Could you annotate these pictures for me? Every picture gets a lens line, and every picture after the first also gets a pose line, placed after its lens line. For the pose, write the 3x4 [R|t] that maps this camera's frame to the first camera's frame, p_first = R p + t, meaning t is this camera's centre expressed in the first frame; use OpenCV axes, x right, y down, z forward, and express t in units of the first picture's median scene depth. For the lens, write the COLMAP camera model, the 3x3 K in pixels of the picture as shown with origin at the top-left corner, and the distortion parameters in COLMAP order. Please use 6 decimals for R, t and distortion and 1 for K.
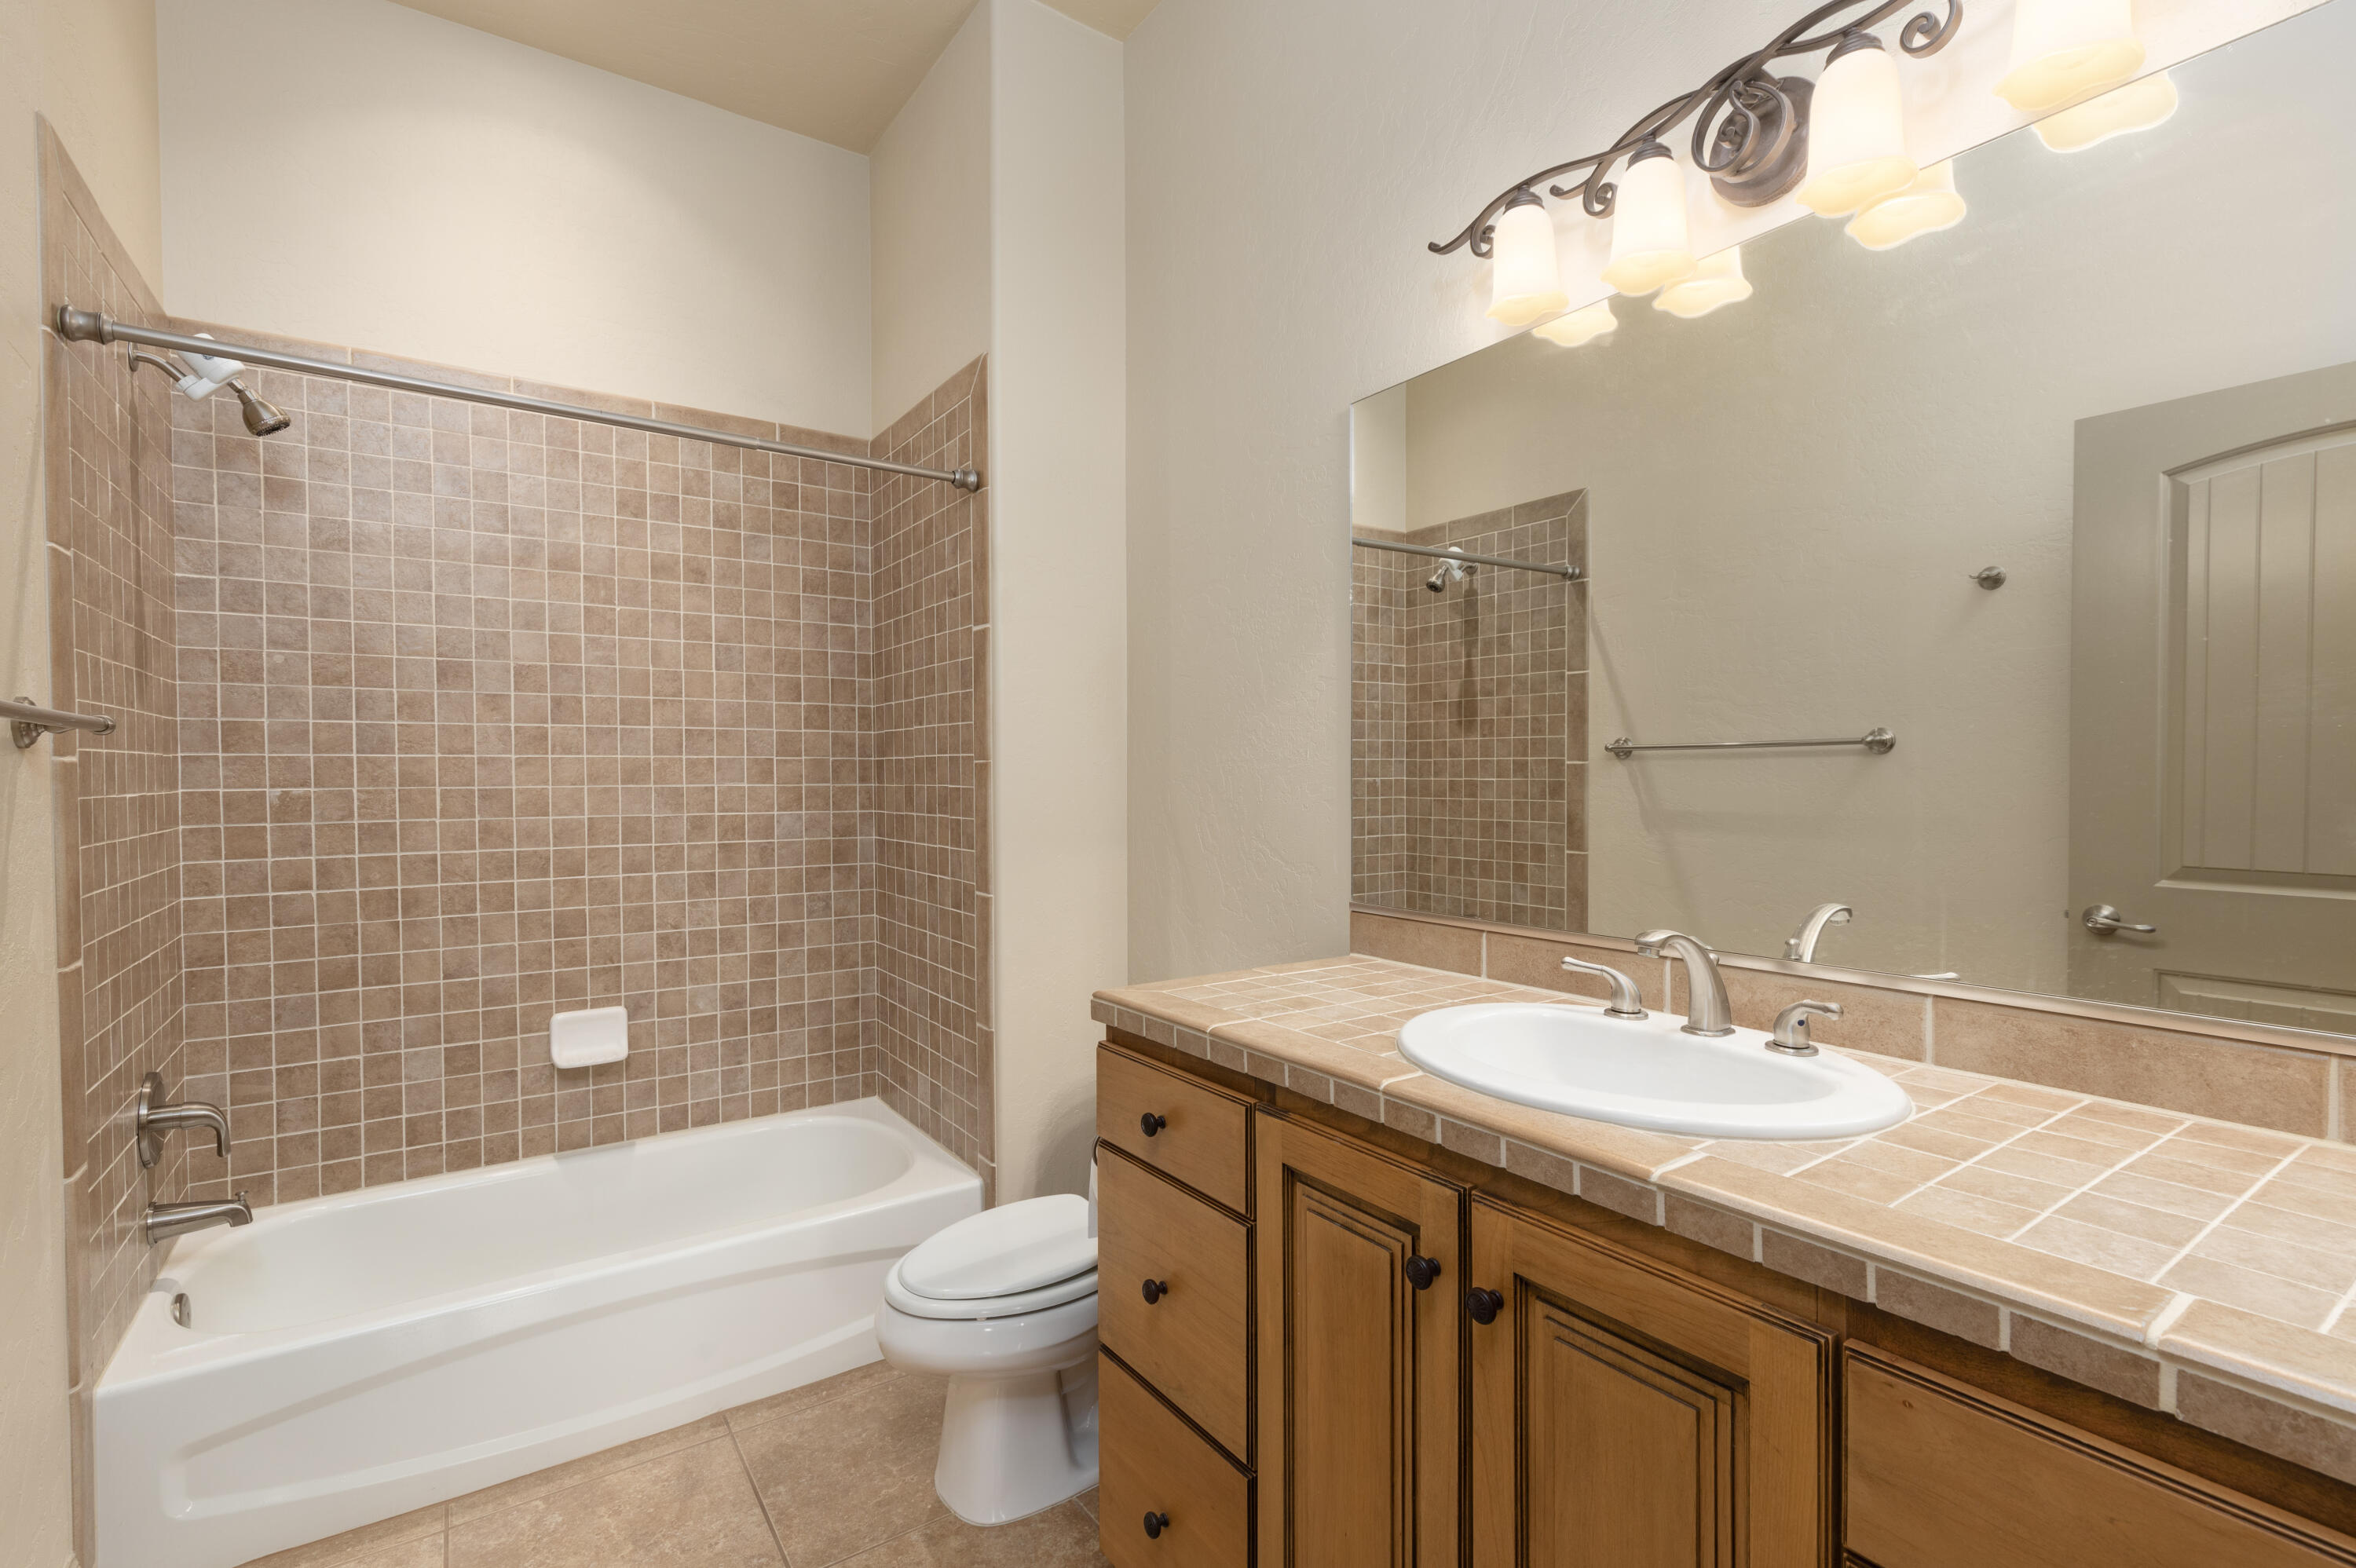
lens RADIAL K [[1059.2, 0, 1170.4], [0, 1059.2, 782.5], [0, 0, 1]] dist [0.007819, -0.002178]
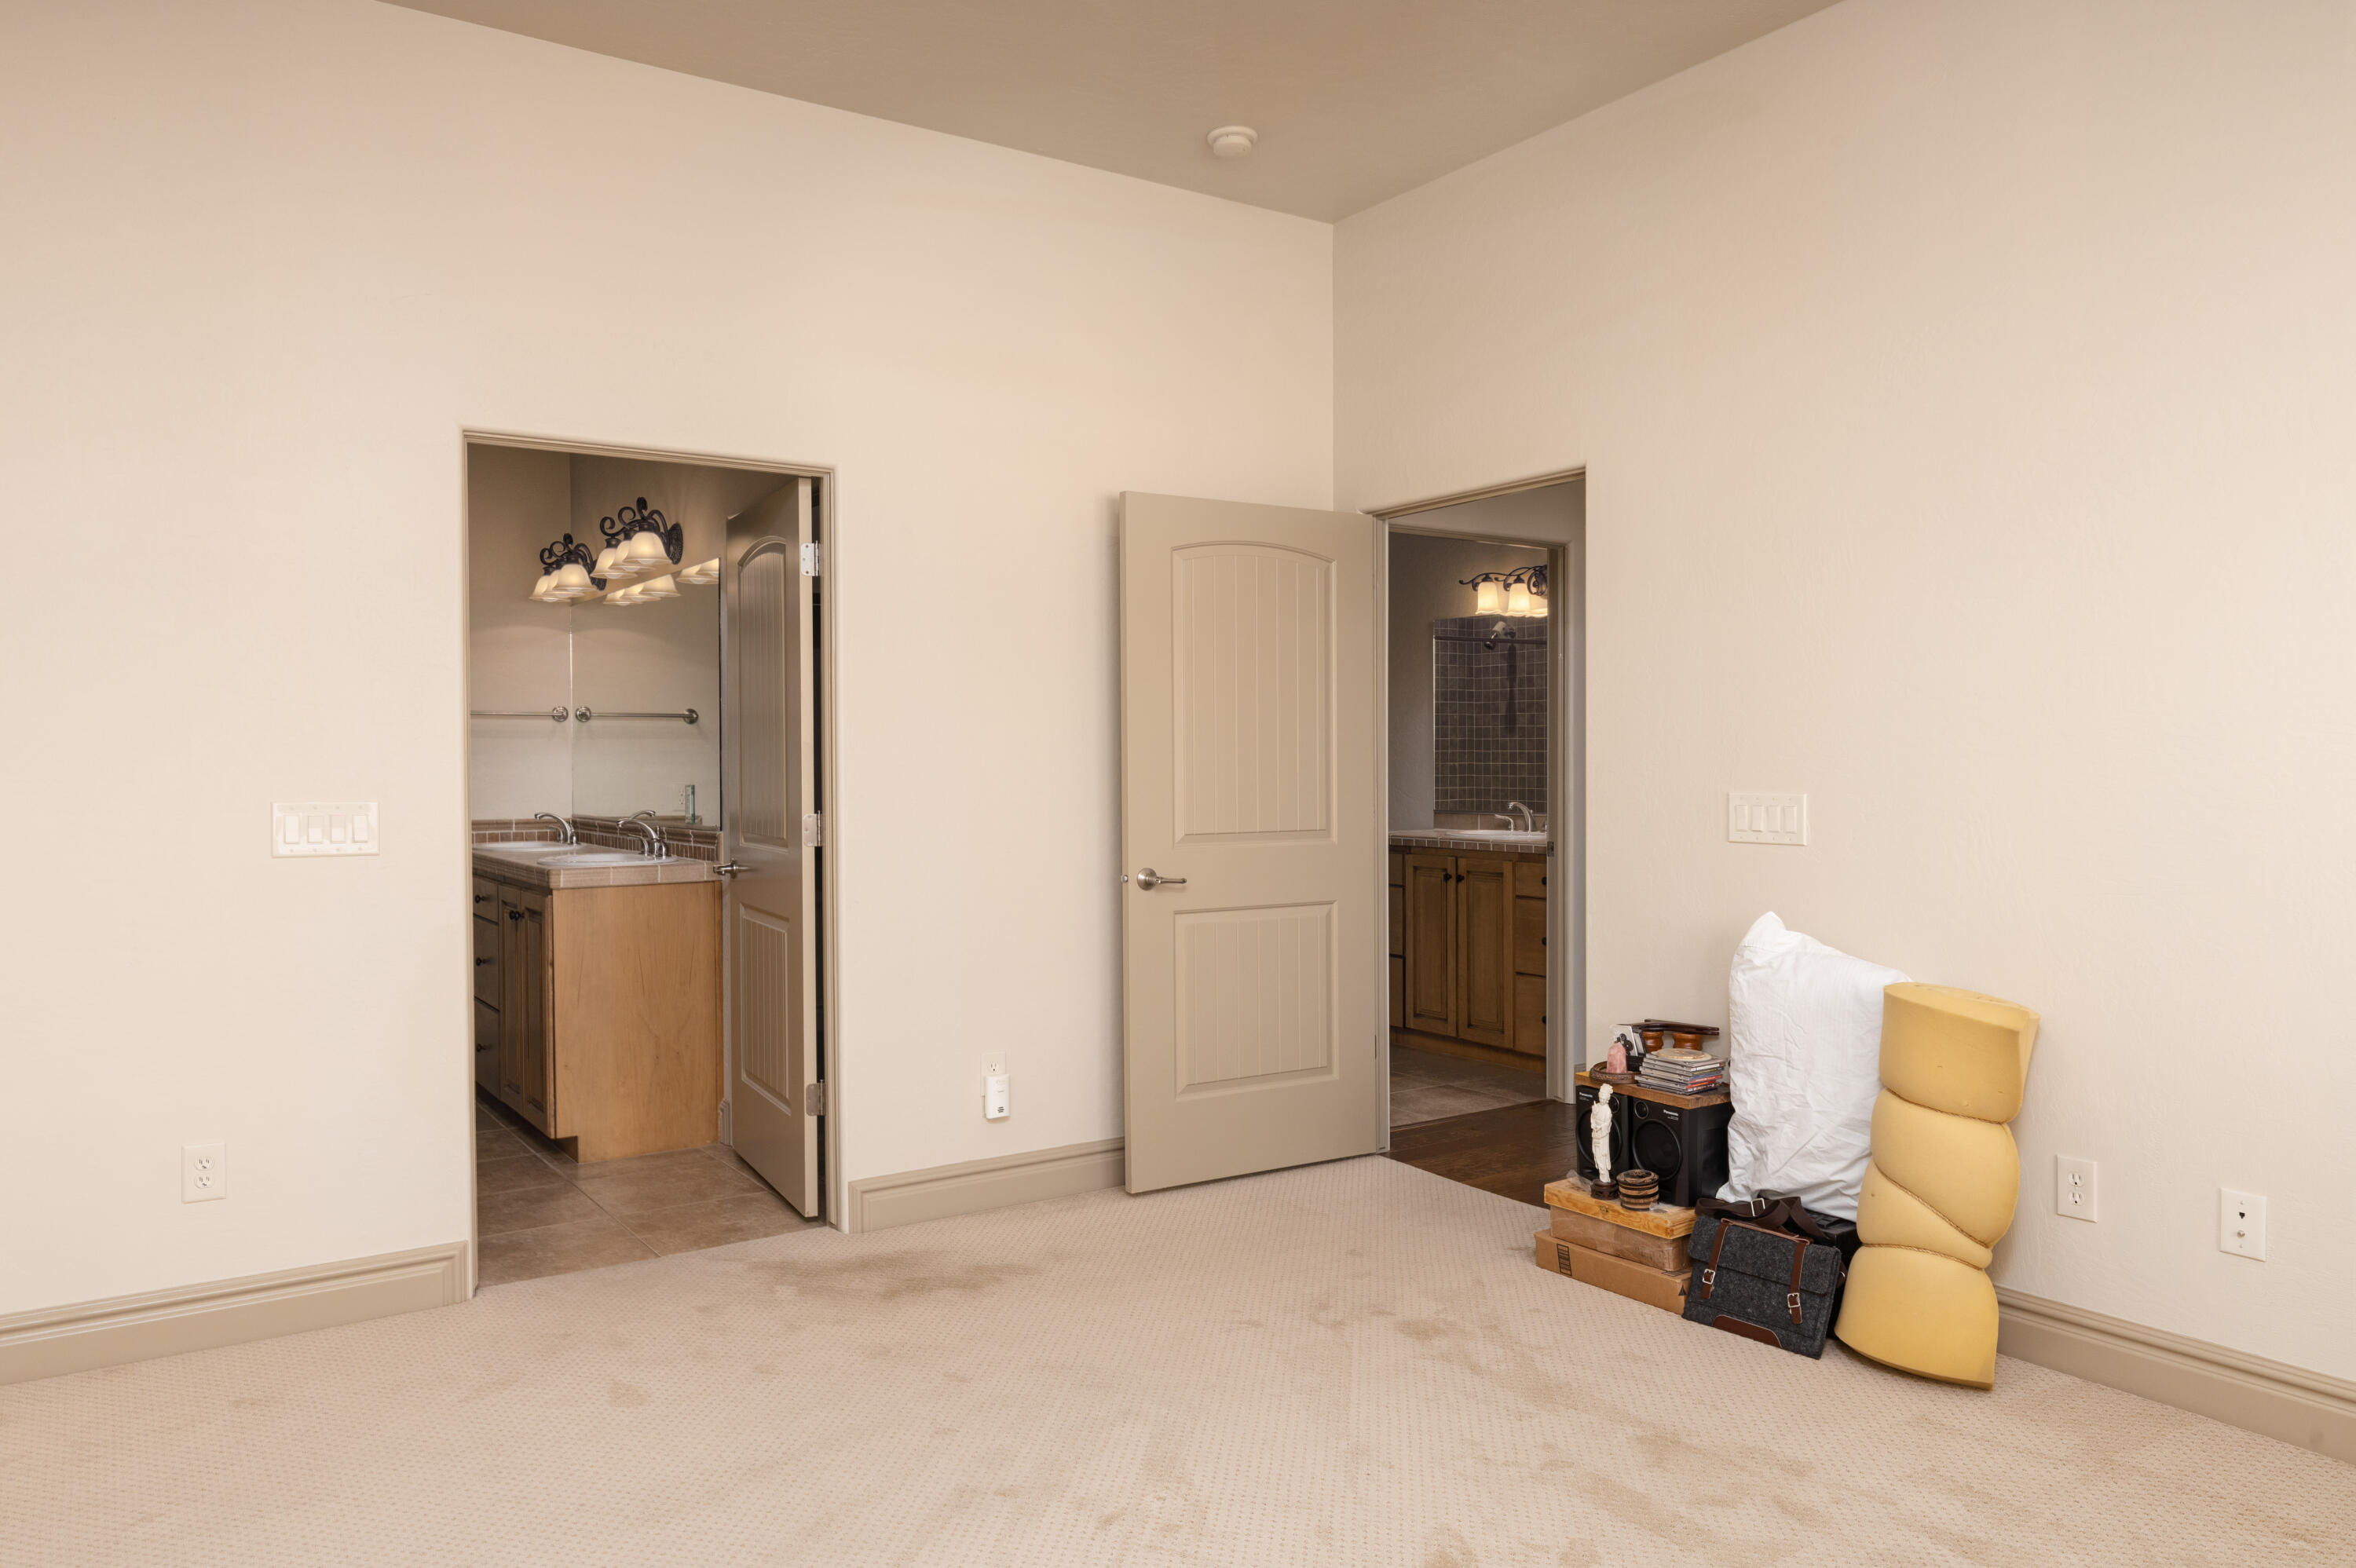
lens RADIAL K [[1572.3, 0, 1182.8], [0, 1572.3, 772.7], [0, 0, 1]] dist [-0.006479, 0.000972]
pose [[0.999995, -0.000021, -0.003064, -0.212245], [0.000019, 1.000000, -0.000726, 0.012760], [0.003064, 0.000726, 0.999995, -1.397385]]
